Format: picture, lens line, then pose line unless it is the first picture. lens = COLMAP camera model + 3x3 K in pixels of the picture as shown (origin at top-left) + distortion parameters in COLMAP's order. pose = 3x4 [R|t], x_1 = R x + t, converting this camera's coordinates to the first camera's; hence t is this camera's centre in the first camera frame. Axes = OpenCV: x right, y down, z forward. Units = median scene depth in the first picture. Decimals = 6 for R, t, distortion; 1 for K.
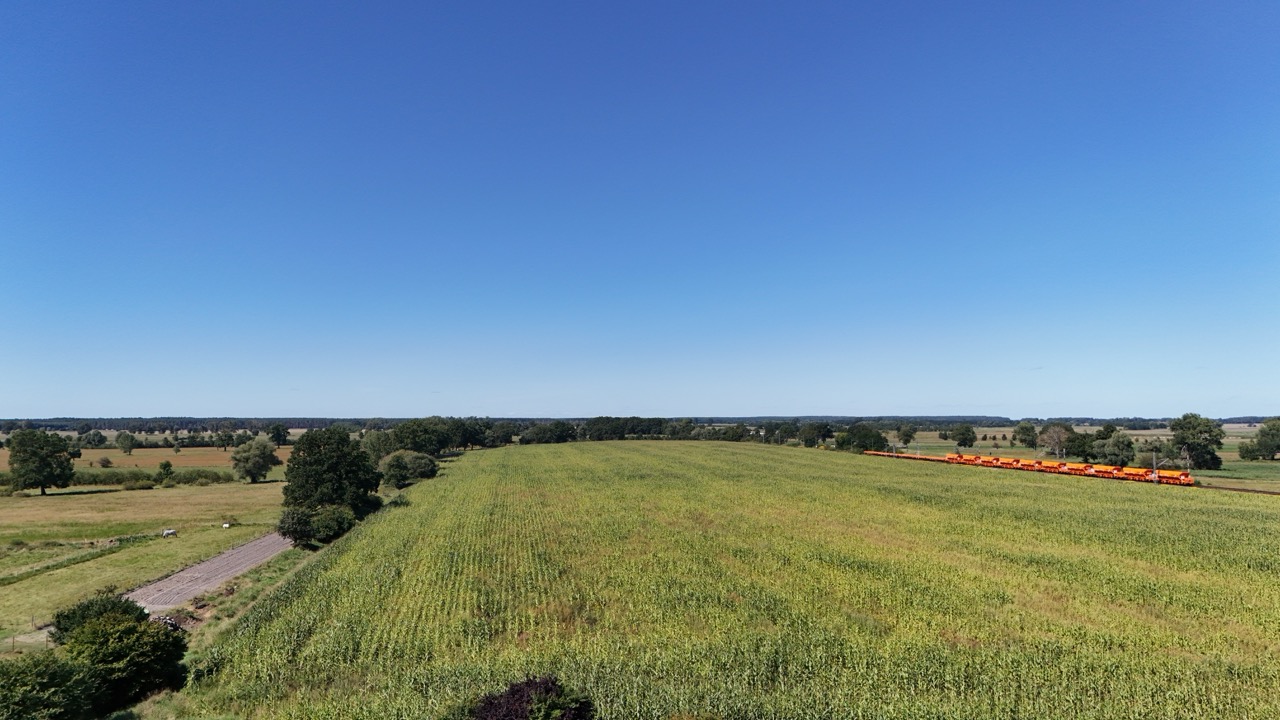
lens RADIAL K [[941.4, 0, 647.5], [0, 941.4, 362.4], [0, 0, 1]] dist [0.067236, -0.058042]
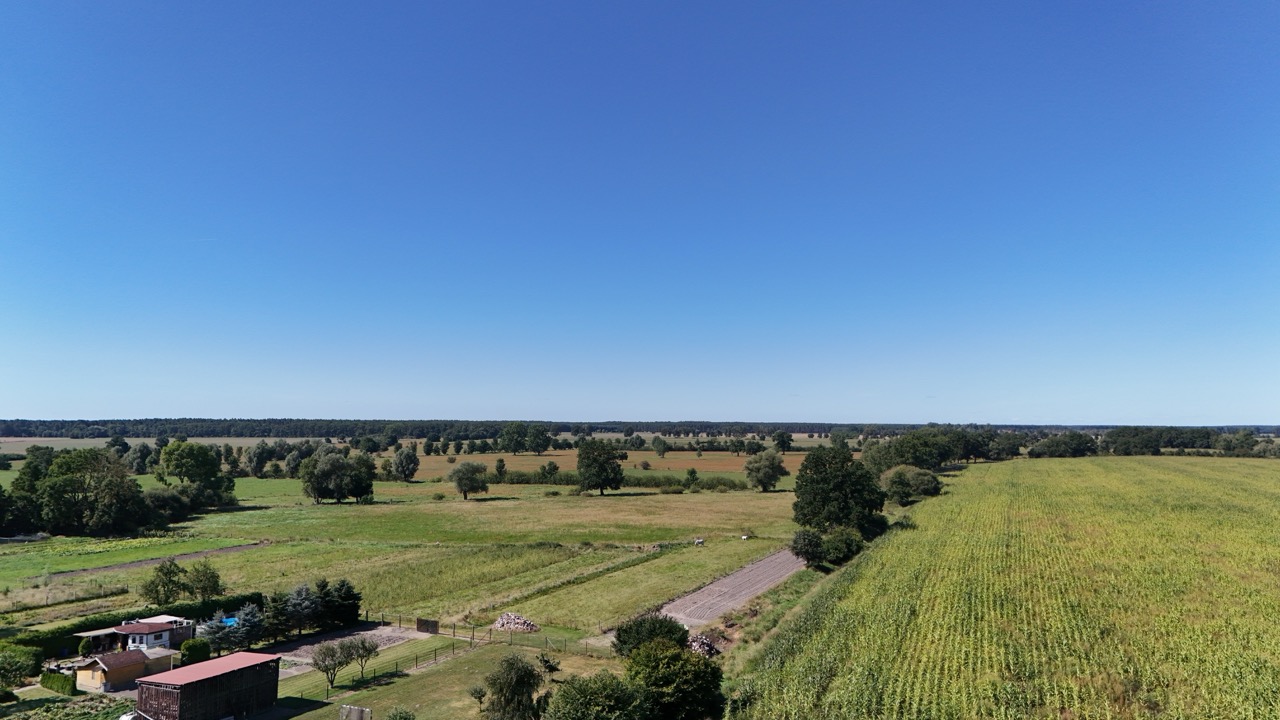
lens RADIAL K [[941.4, 0, 647.5], [0, 941.4, 362.4], [0, 0, 1]] dist [0.067236, -0.058042]
pose [[0.872477, -0.028226, -0.487839, -0.013418], [0.026496, 0.999594, -0.010450, -0.017820], [0.487936, -0.003808, 0.872871, 0.018209]]
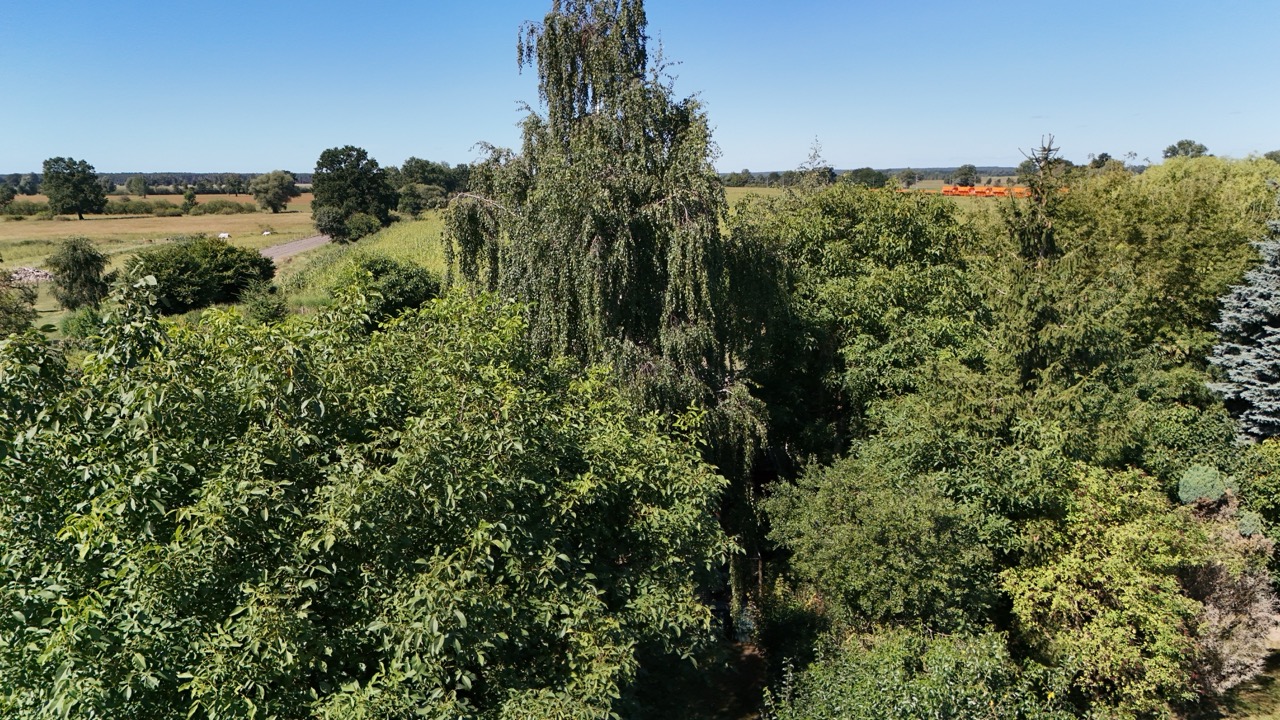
lens RADIAL K [[941.4, 0, 647.5], [0, 941.4, 362.4], [0, 0, 1]] dist [0.067236, -0.058042]
pose [[0.999969, -0.005438, -0.005617, 0.004516], [0.006662, 0.968642, 0.248373, 0.046147], [0.004090, -0.248403, 0.968648, -0.097039]]
